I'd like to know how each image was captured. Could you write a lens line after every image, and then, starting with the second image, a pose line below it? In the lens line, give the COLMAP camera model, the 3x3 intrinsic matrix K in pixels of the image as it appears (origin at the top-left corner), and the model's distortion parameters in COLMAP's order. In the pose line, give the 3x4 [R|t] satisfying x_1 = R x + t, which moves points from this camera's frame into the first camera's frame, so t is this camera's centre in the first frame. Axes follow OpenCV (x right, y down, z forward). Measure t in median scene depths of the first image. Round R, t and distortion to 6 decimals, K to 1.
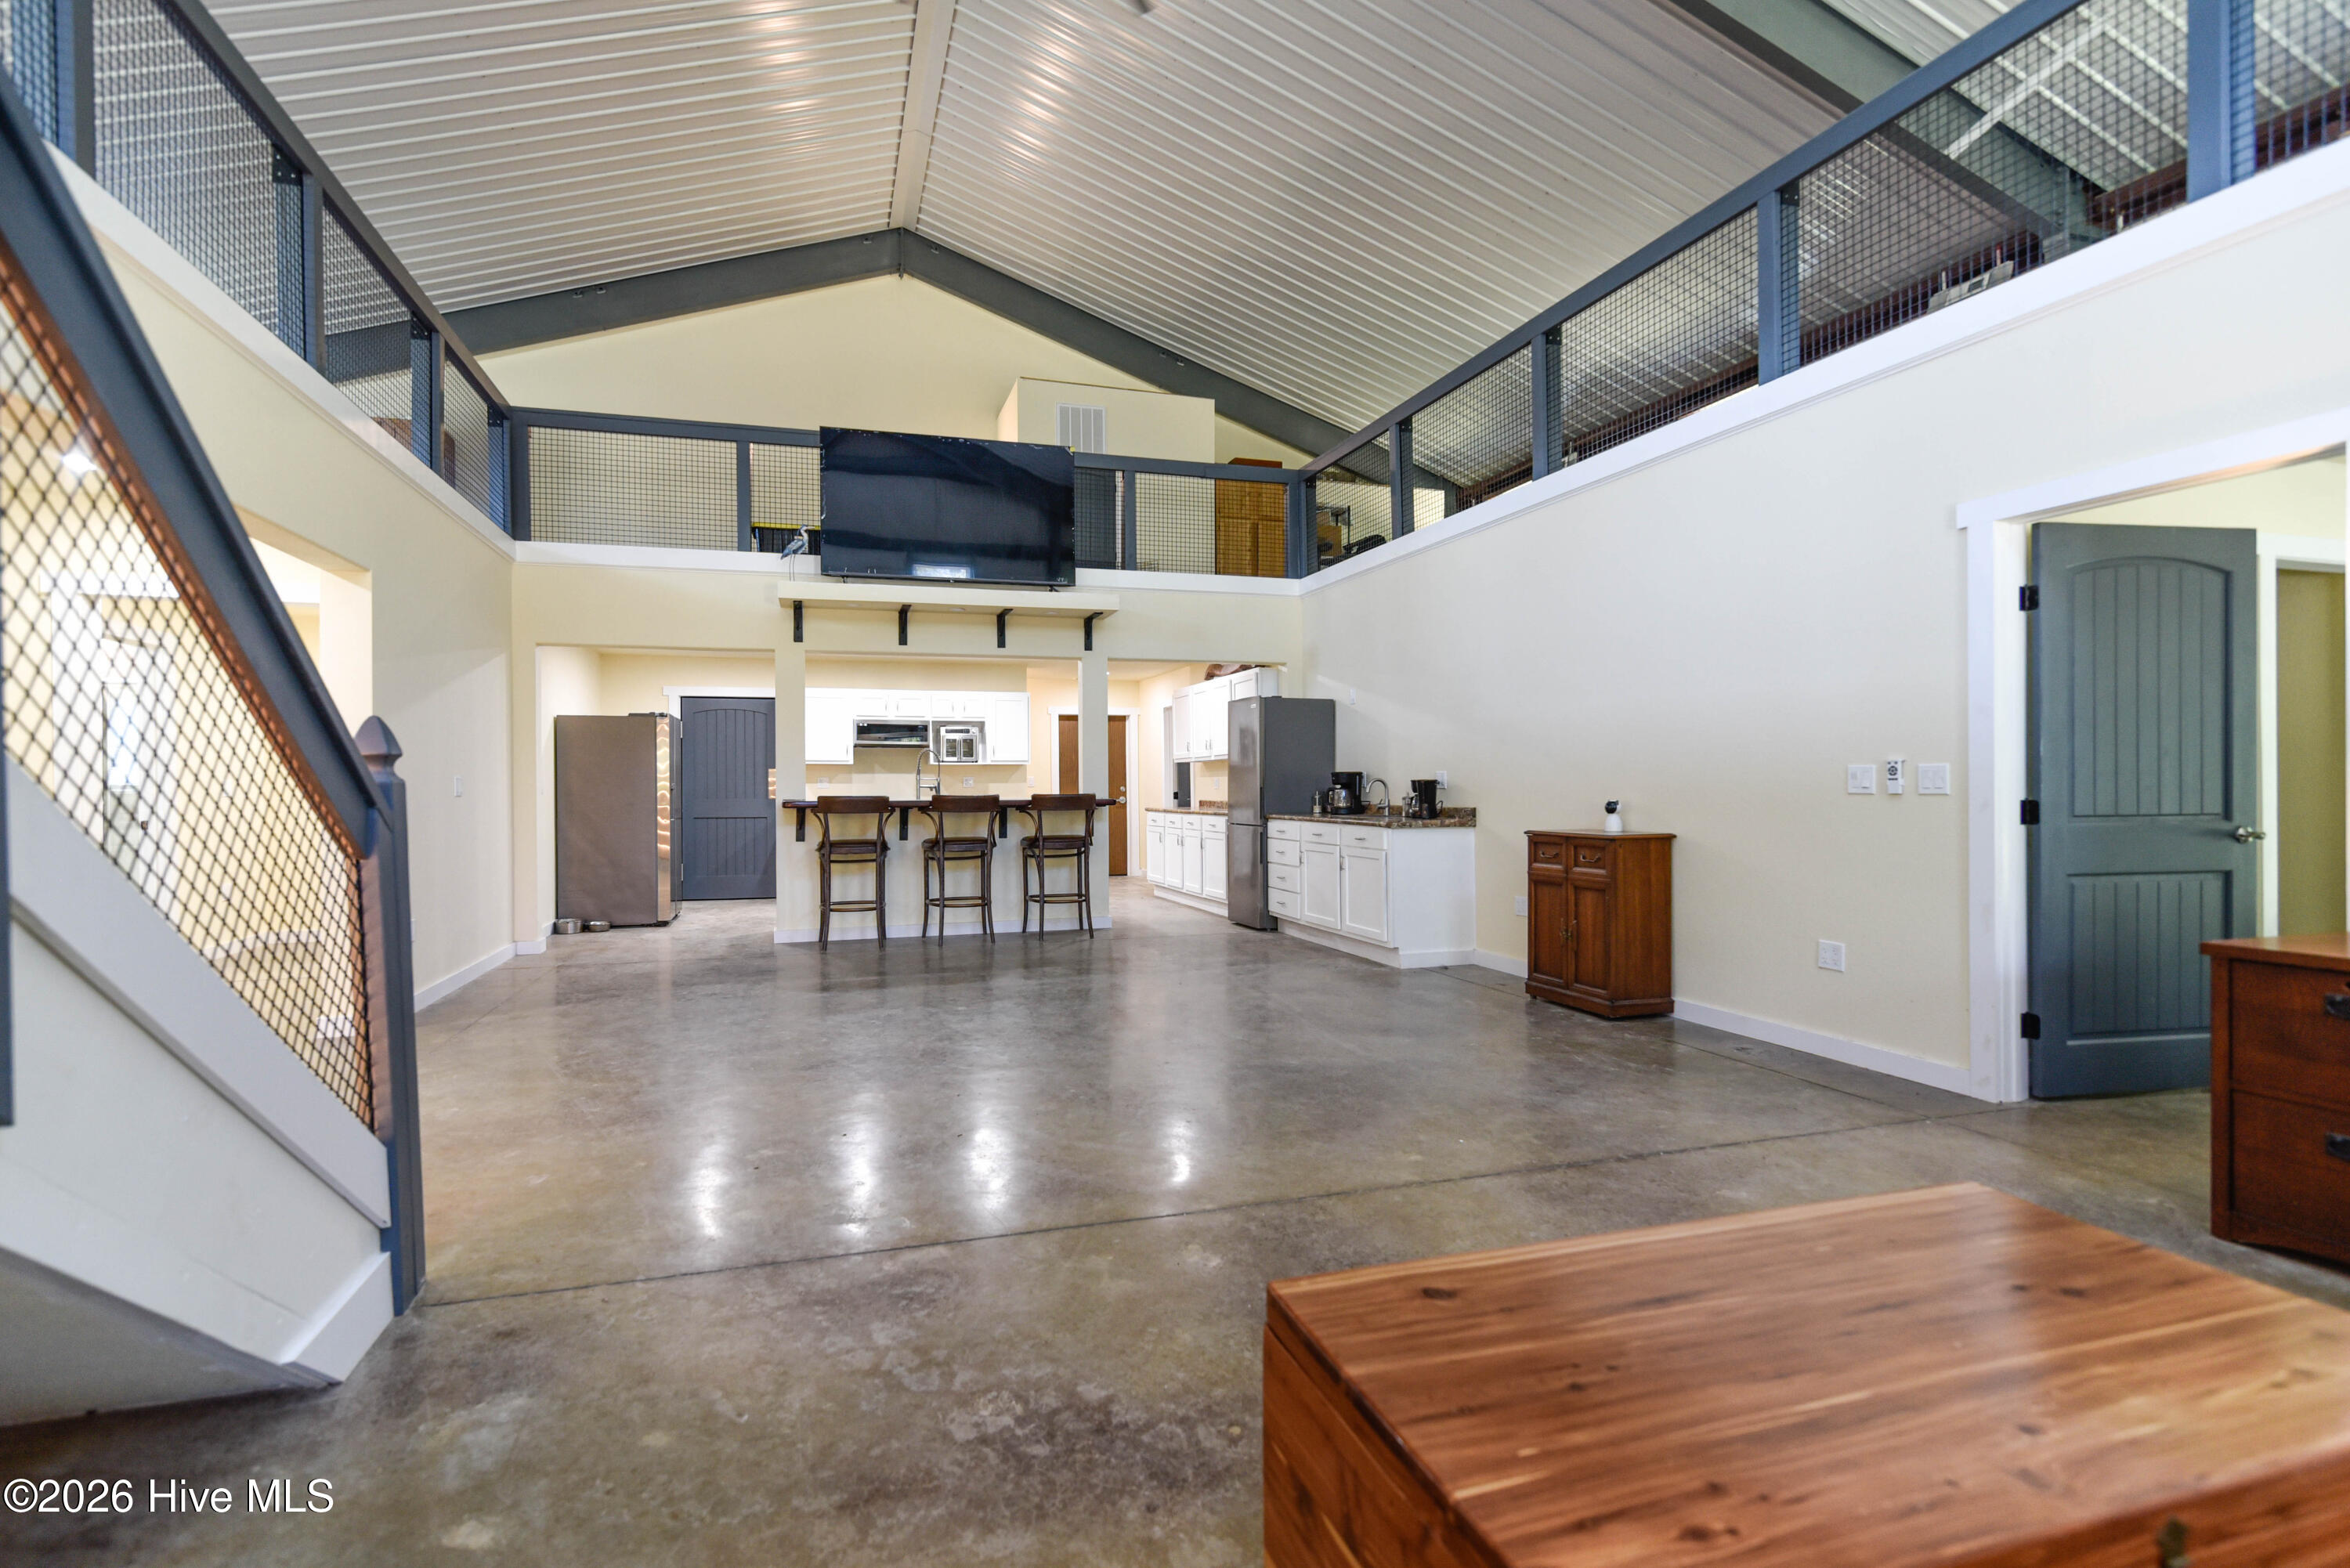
lens RADIAL K [[1078.2, 0, 1126.3], [0, 1078.2, 787.1], [0, 0, 1]] dist [-0.004996, 0.001751]
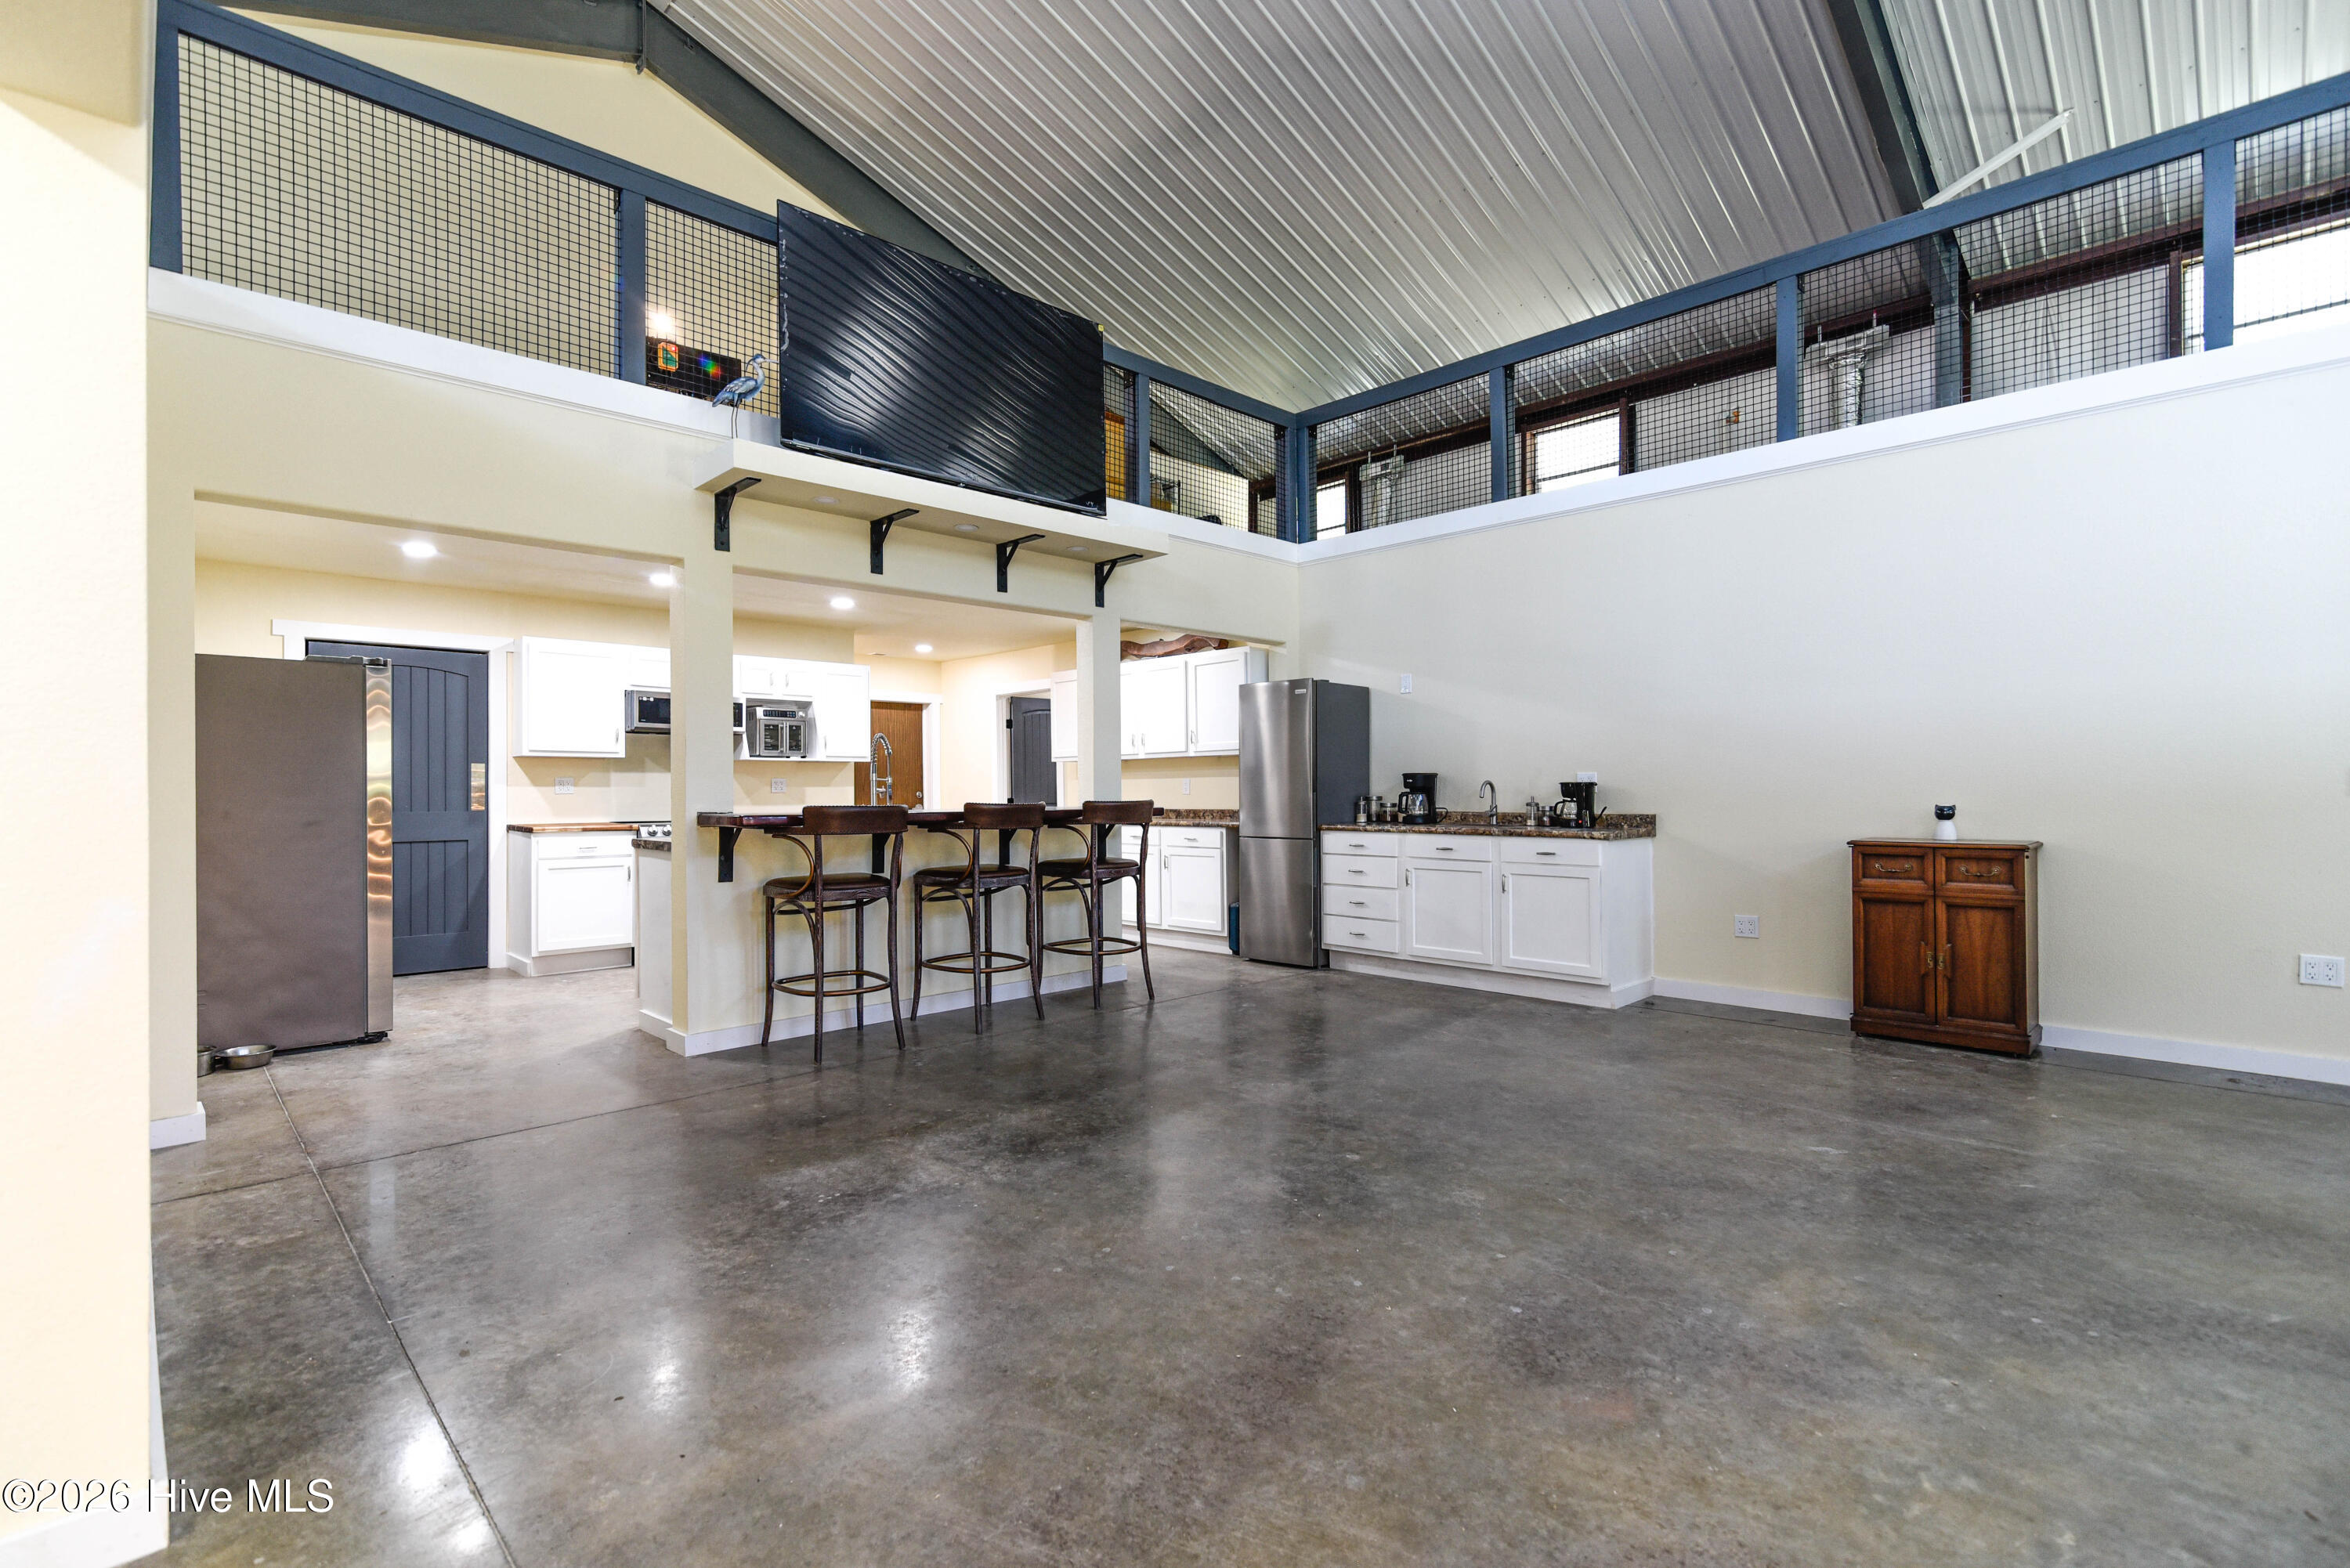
lens RADIAL K [[1078.2, 0, 1158.9], [0, 1078.2, 775.2], [0, 0, 1]] dist [-0.004996, 0.001751]
pose [[0.886399, 0.006205, 0.462880, -0.362635], [0.001232, 0.999875, -0.015762, 0.000642], [-0.462920, 0.014541, 0.886281, 0.350408]]
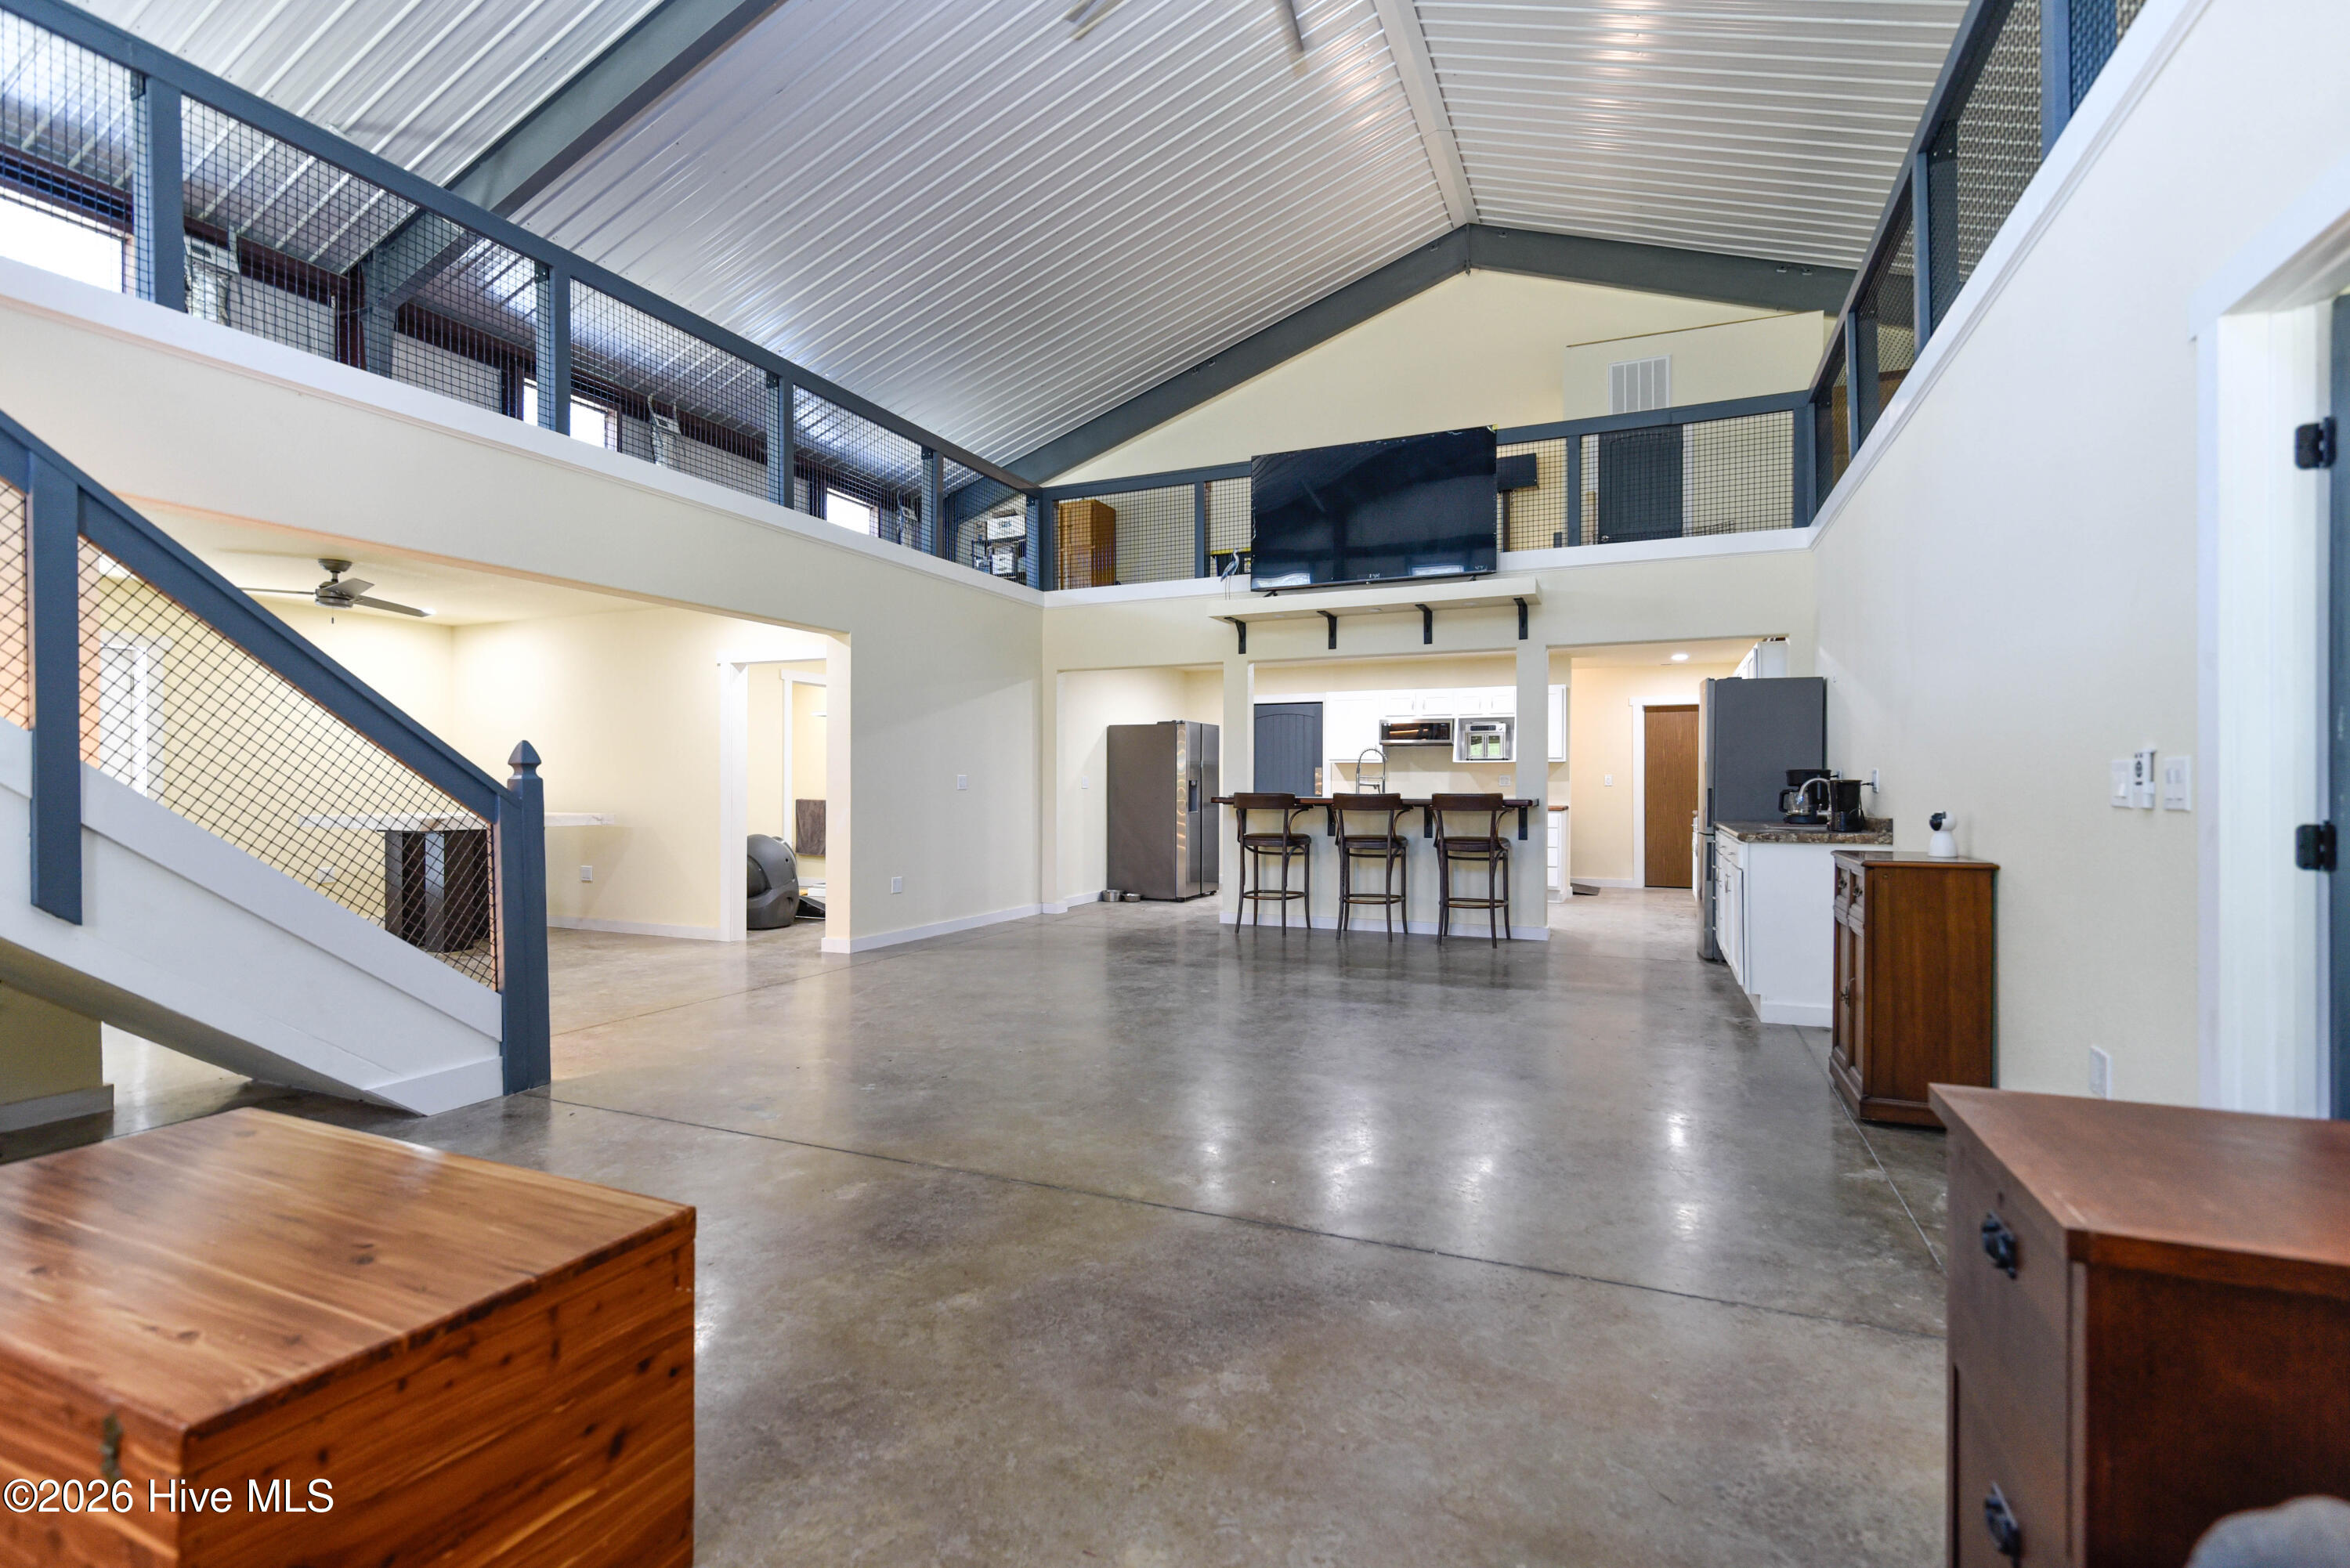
lens RADIAL K [[1078.2, 0, 1179.6], [0, 1078.2, 771.9], [0, 0, 1]] dist [-0.004996, 0.001751]
pose [[0.766364, -0.000221, -0.642406, 0.354865], [-0.006613, 0.999944, -0.008233, -0.003279], [0.642372, 0.010558, 0.766320, 0.108349]]
